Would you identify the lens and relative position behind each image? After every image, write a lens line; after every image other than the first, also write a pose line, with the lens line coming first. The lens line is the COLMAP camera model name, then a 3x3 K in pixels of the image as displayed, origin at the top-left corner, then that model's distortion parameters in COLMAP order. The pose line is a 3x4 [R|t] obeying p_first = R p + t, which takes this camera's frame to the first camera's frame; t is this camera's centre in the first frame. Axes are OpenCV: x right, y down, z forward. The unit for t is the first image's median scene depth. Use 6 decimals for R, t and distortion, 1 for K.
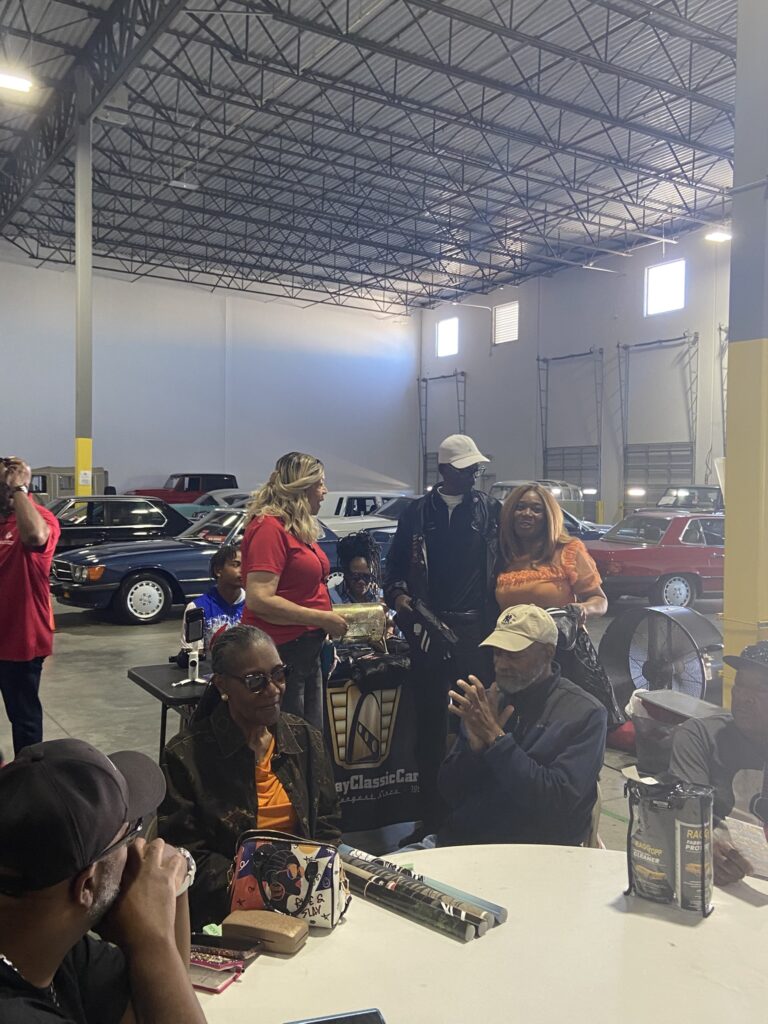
lens RADIAL K [[950.8, 0, 388.4], [0, 950.8, 505.5], [0, 0, 1]] dist [0.111583, -0.108181]
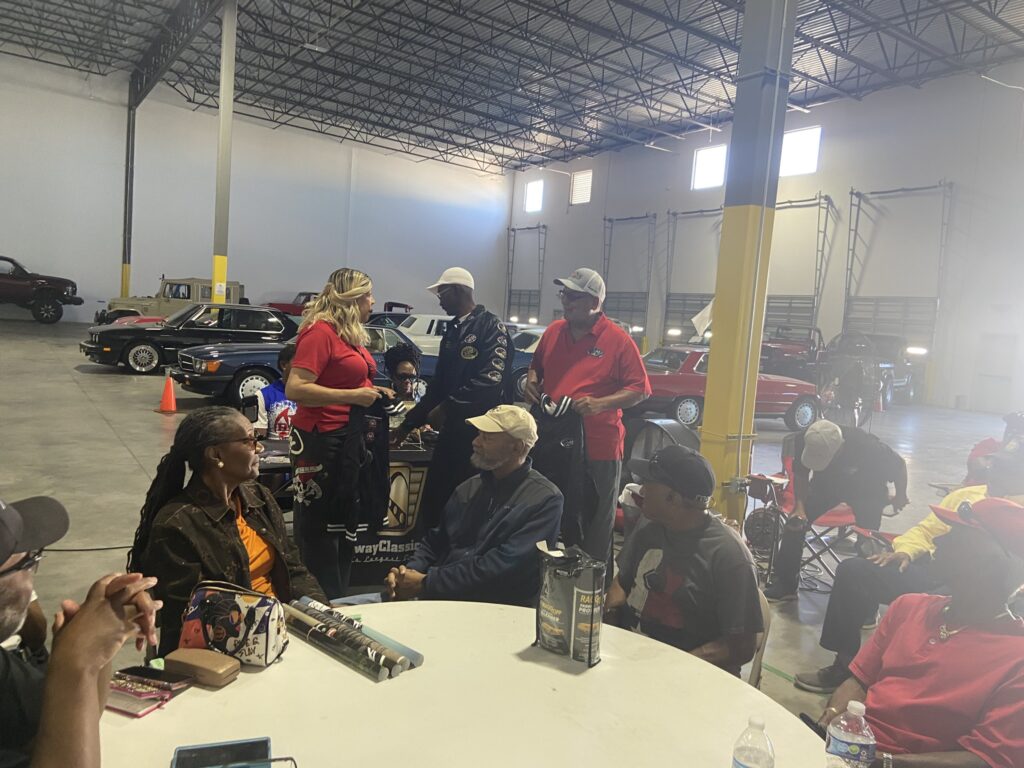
lens RADIAL K [[761.8, 0, 516.4], [0, 761.8, 379.0], [0, 0, 1]] dist [0.113067, -0.132980]
pose [[0.997038, 0.061789, 0.045797, 0.014458], [-0.064475, 0.996132, 0.059702, 0.001650], [-0.041931, -0.062478, 0.997165, 0.006785]]
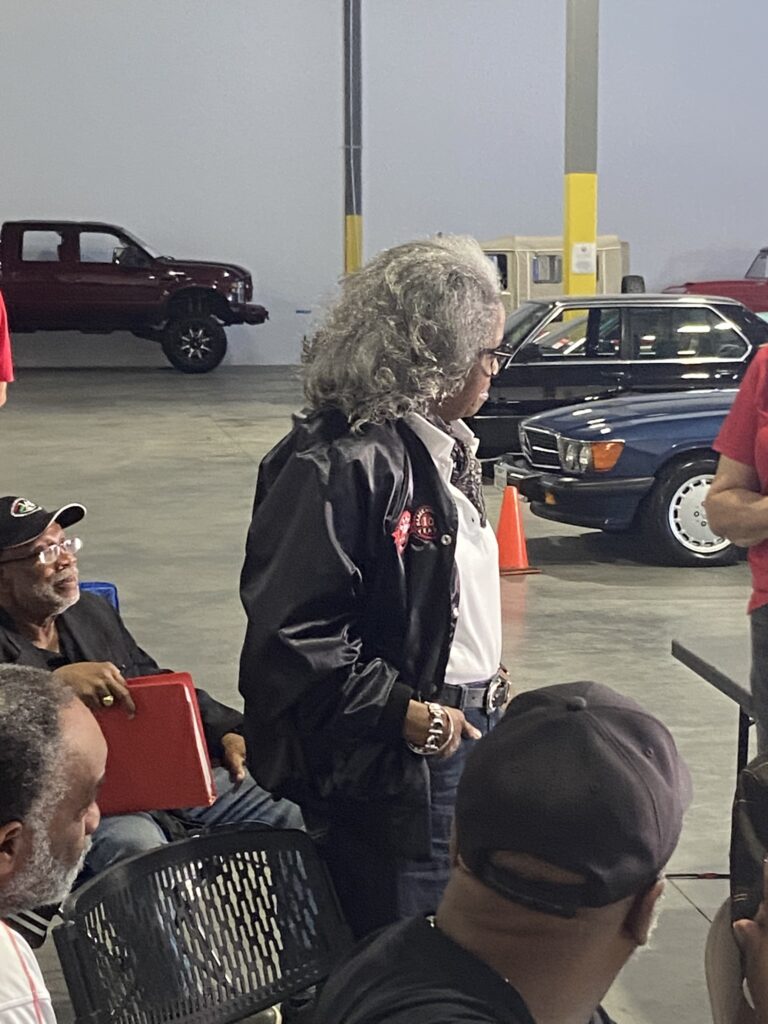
lens RADIAL K [[2147.1, 0, 385.3], [0, 2147.1, 482.8], [0, 0, 1]] dist [0.038480, 0.315897]
pose [[0.922364, 0.024246, -0.385560, 0.003981], [0.005474, 0.997108, 0.075801, 0.000701], [0.386283, -0.072026, 0.919564, -0.015496]]
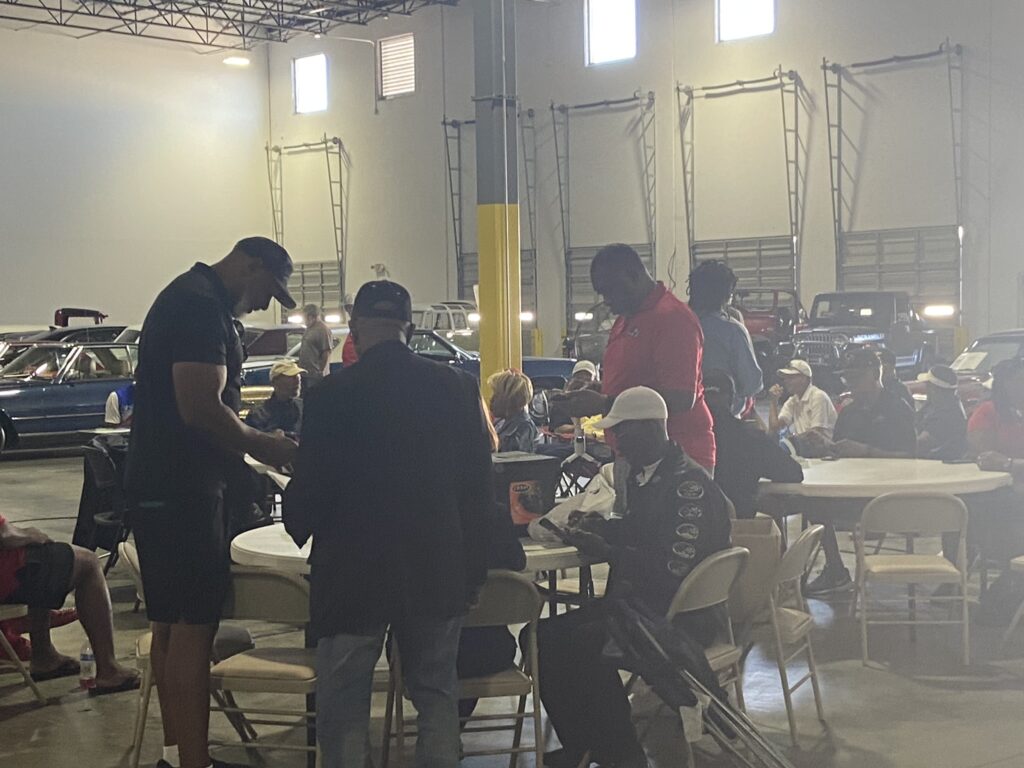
lens RADIAL K [[1824.2, 0, 512.0], [0, 1824.2, 384.0], [0, 0, 1]] dist [0.152035, 0.002846]
pose [[0.987081, -0.032095, 0.156978, -0.007387], [0.029403, 0.999379, 0.019436, 0.011108], [-0.157504, -0.014570, 0.987411, -0.401025]]
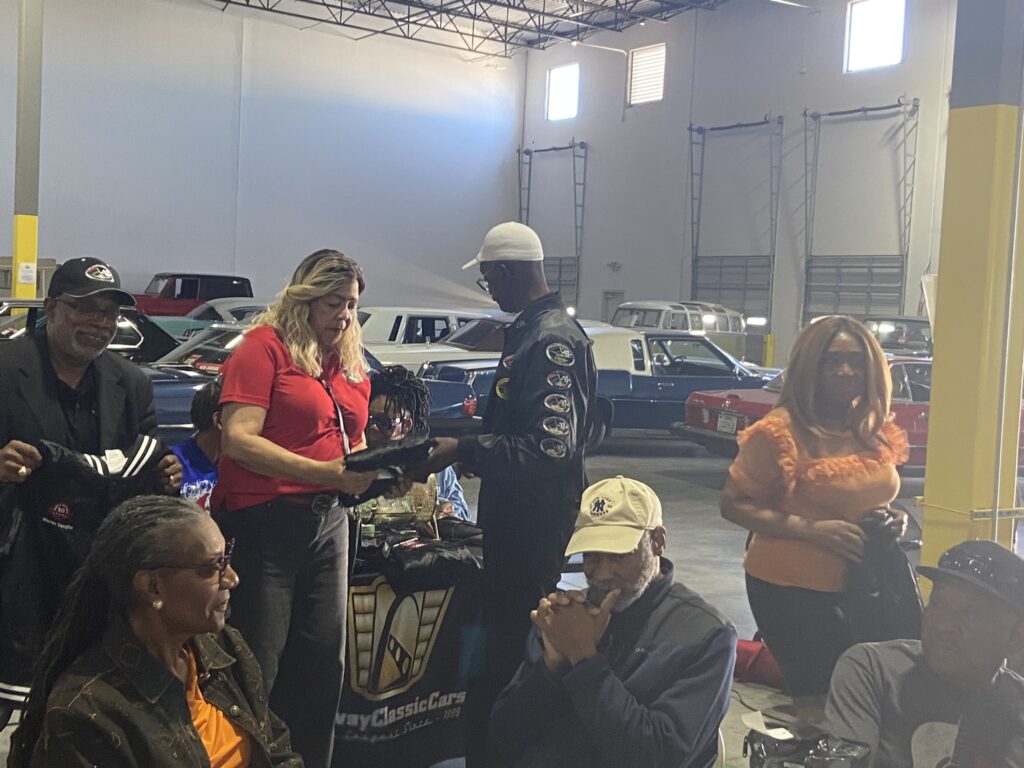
lens RADIAL K [[1357.1, 0, 507.2], [0, 1357.1, 374.6], [0, 0, 1]] dist [0.106291, -0.076934]
pose [[0.999000, 0.035849, 0.026720, 0.003722], [-0.036670, 0.998849, 0.030916, 0.000785], [-0.025581, -0.031865, 0.999165, 0.003812]]
